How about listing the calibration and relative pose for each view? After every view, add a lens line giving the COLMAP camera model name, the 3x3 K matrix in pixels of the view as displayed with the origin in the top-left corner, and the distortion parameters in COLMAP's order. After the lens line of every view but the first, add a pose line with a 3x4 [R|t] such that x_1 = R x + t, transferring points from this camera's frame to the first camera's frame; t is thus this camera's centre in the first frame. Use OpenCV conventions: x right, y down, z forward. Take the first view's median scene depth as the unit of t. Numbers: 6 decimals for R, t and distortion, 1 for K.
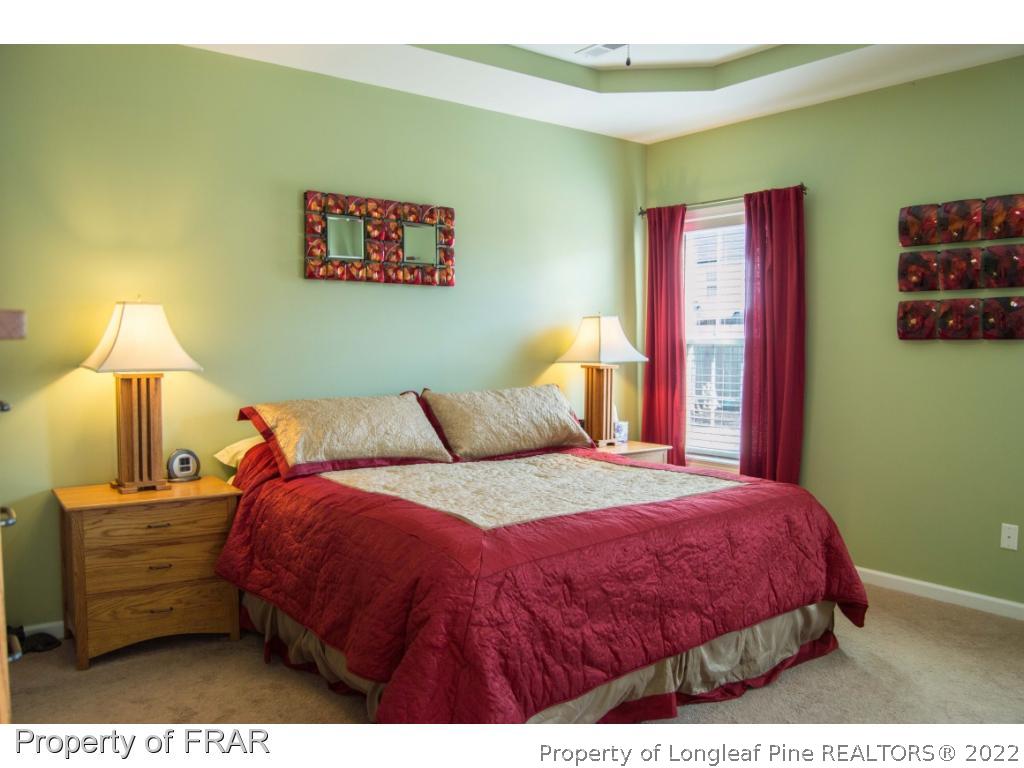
lens RADIAL K [[814.0, 0, 509.7], [0, 814.0, 385.4], [0, 0, 1]] dist [-0.096291, 0.034567]
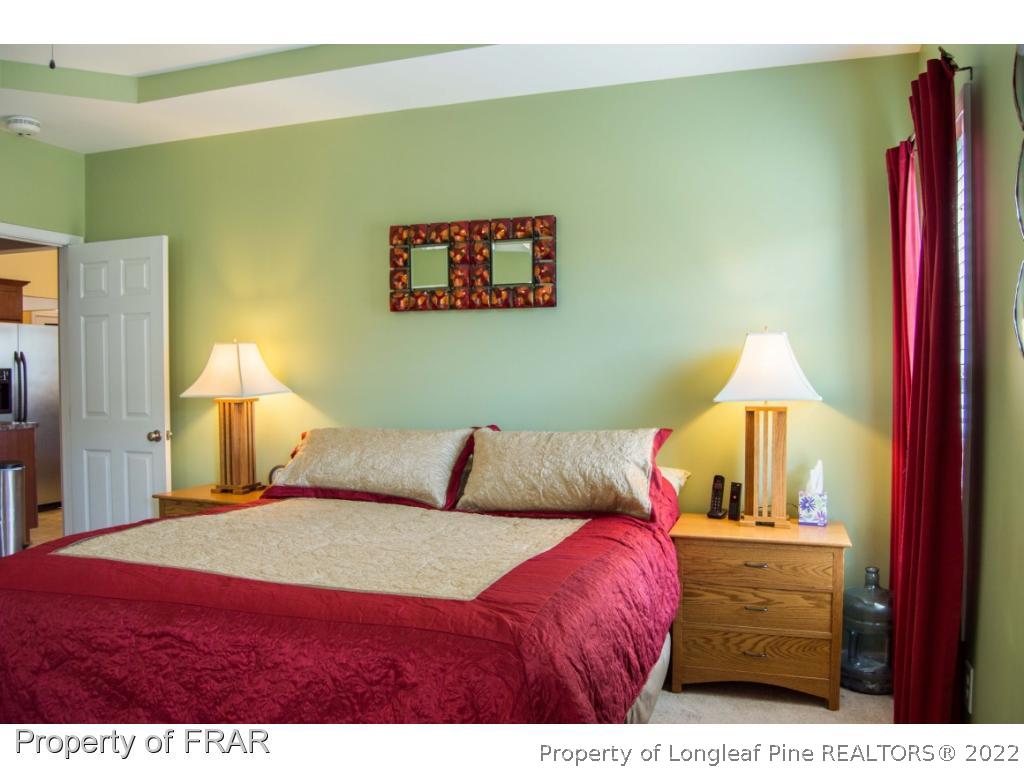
lens RADIAL K [[814.0, 0, 508.7], [0, 814.0, 381.9], [0, 0, 1]] dist [-0.096291, 0.034567]
pose [[0.540282, 0.009974, -0.841425, 0.675423], [-0.037301, 0.999231, -0.012106, -0.034052], [0.840657, 0.037927, 0.540239, 0.547525]]
